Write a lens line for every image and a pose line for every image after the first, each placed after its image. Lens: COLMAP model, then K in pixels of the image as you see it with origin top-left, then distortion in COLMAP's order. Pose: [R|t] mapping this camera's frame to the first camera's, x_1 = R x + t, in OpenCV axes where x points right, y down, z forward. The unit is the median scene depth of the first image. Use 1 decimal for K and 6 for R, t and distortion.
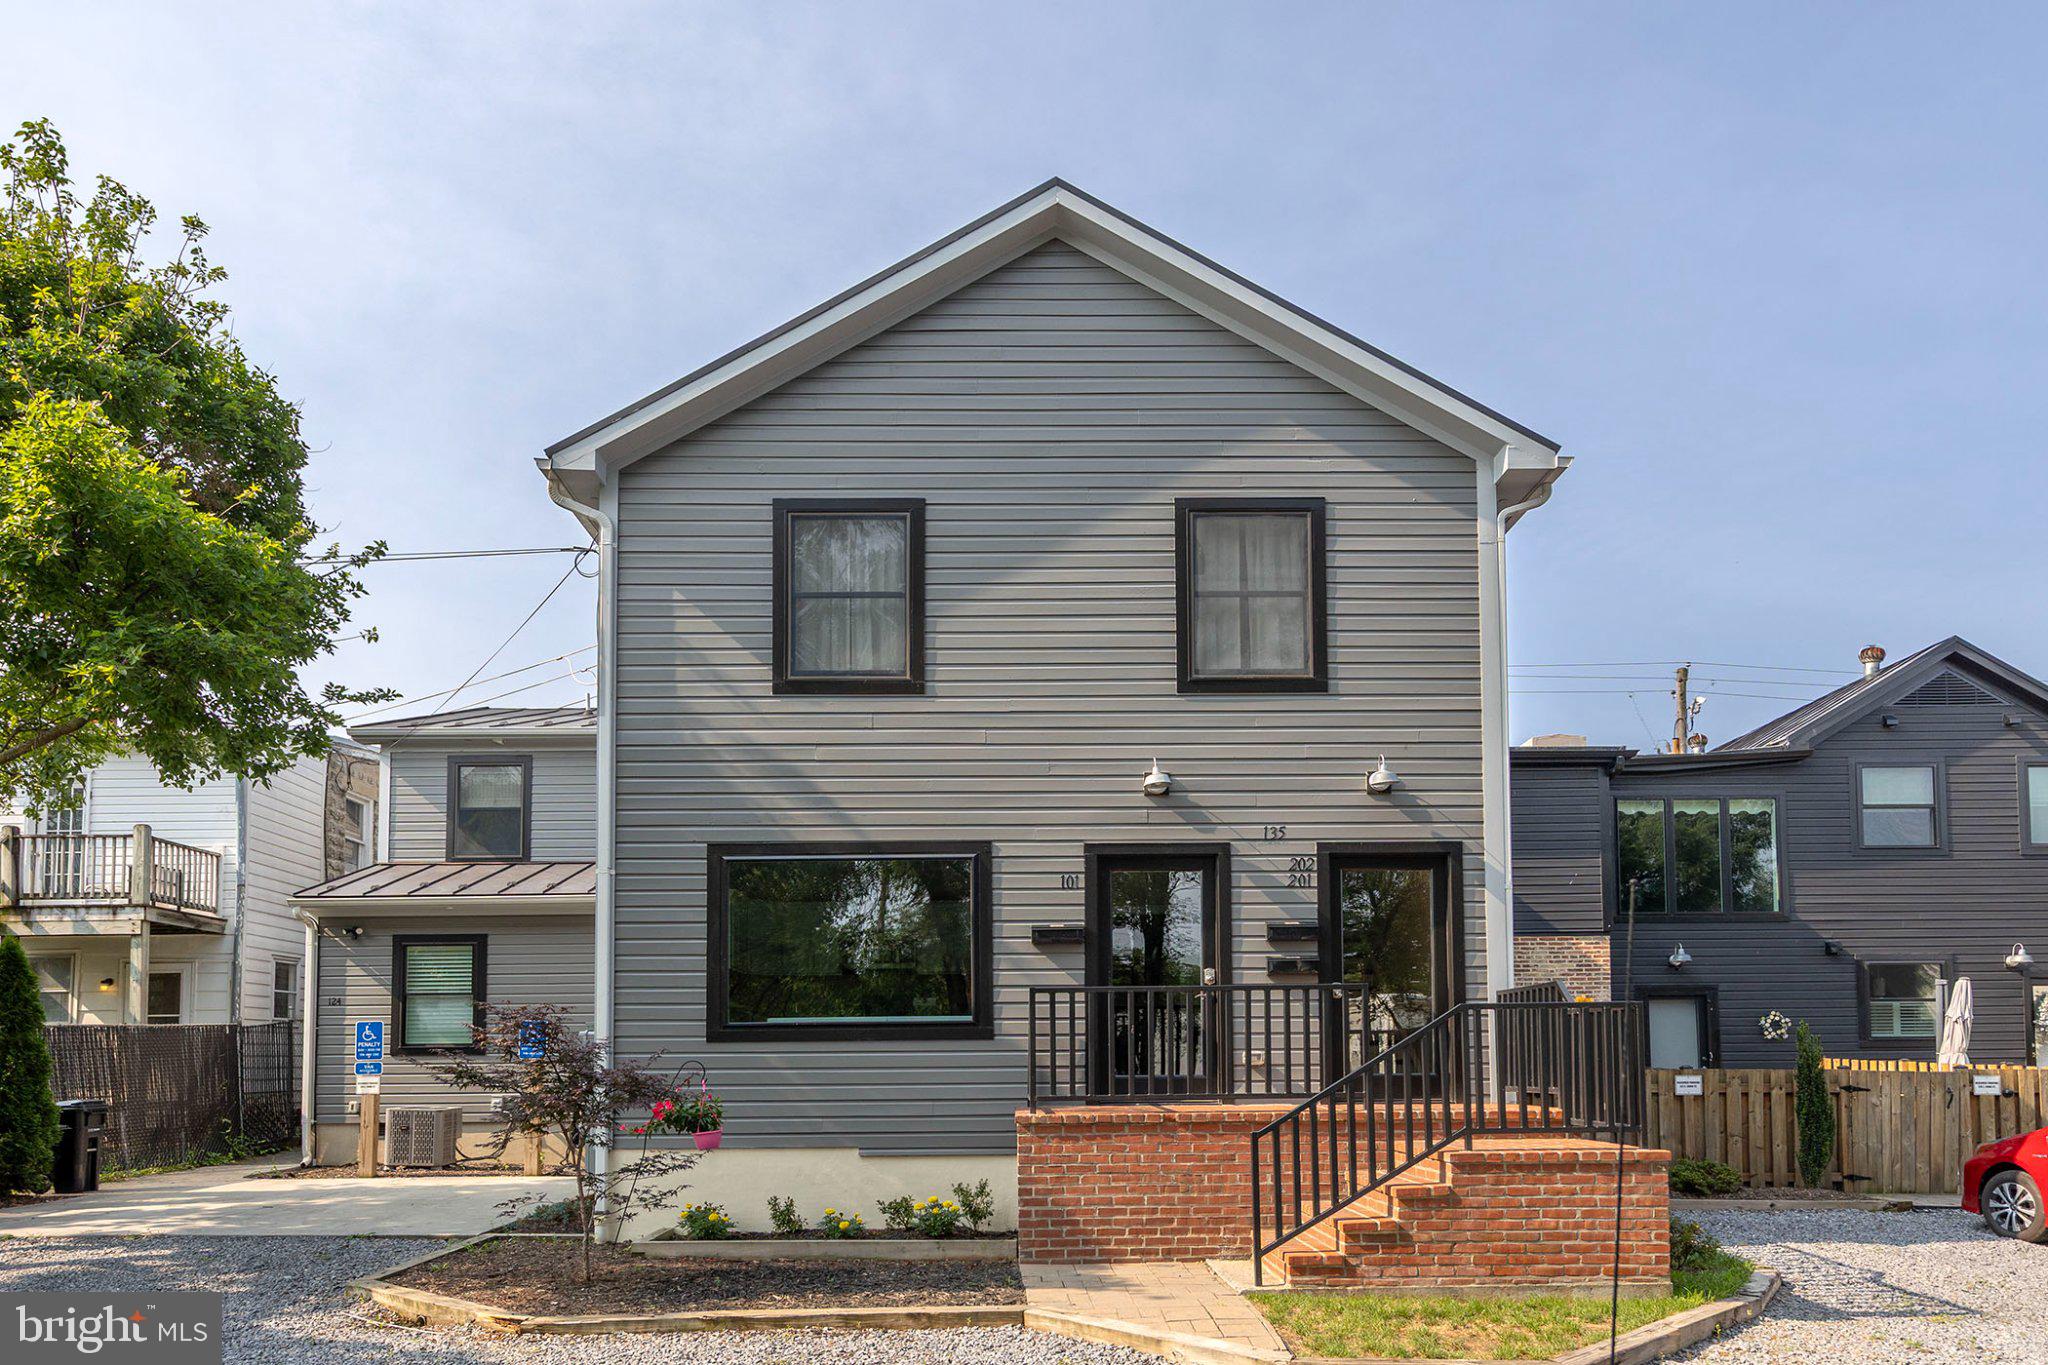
lens RADIAL K [[1234.1, 0, 962.9], [0, 1234.1, 716.4], [0, 0, 1]] dist [0.000177, 0.002469]
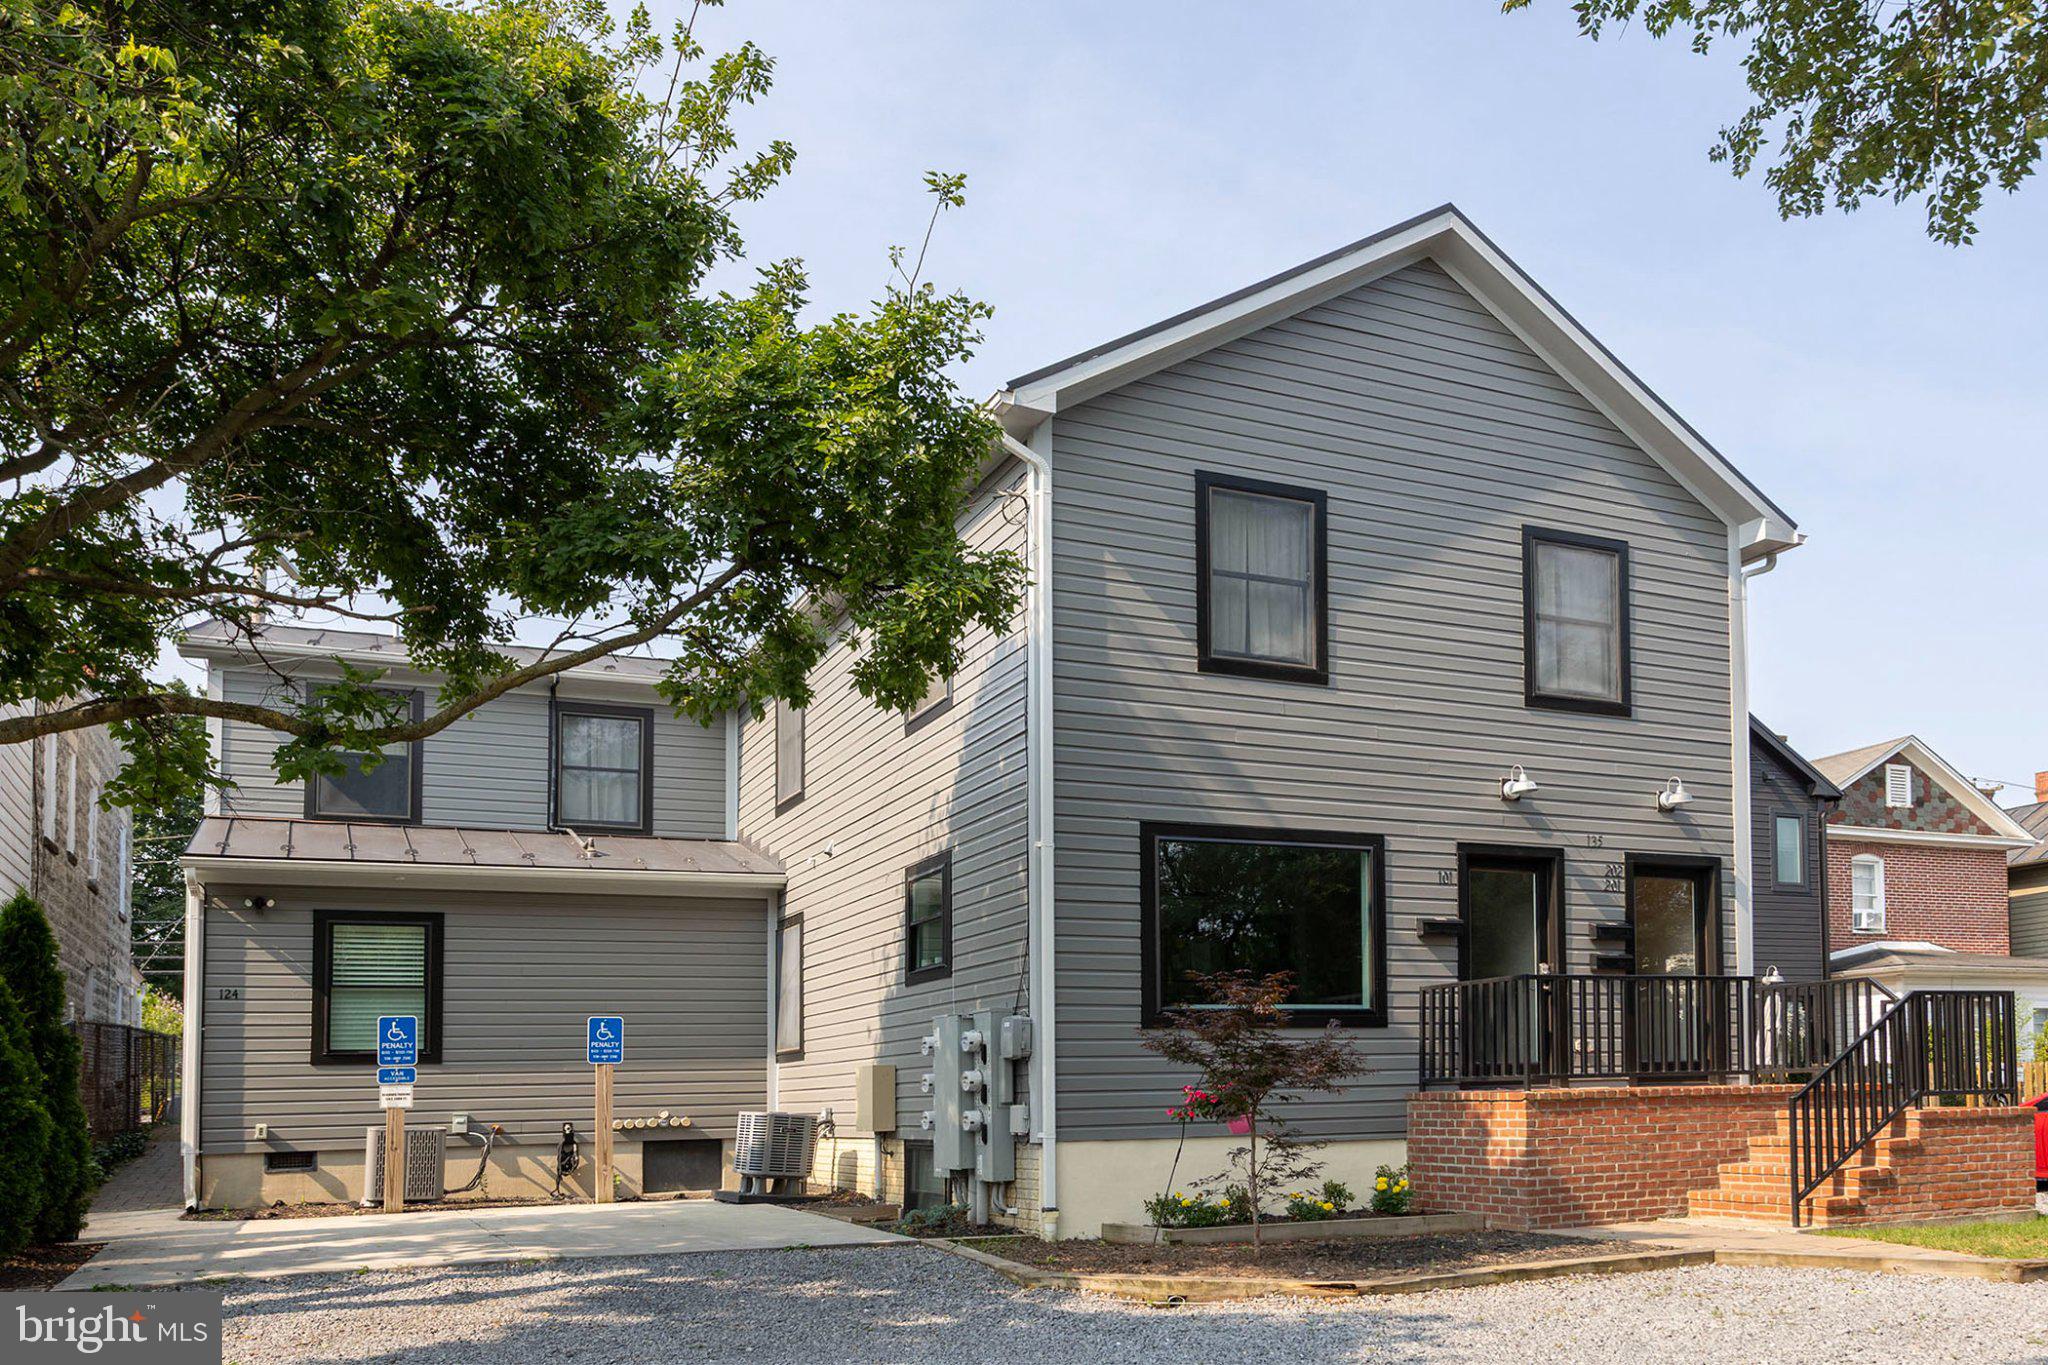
lens RADIAL K [[1421.0, 0, 1027.1], [0, 1421.0, 687.9], [0, 0, 1]] dist [-0.000821, 0.003539]
pose [[0.926691, 0.091861, 0.364424, -0.683536], [-0.089575, 0.995710, -0.023211, 0.032691], [-0.364993, -0.011134, 0.930944, 0.008916]]
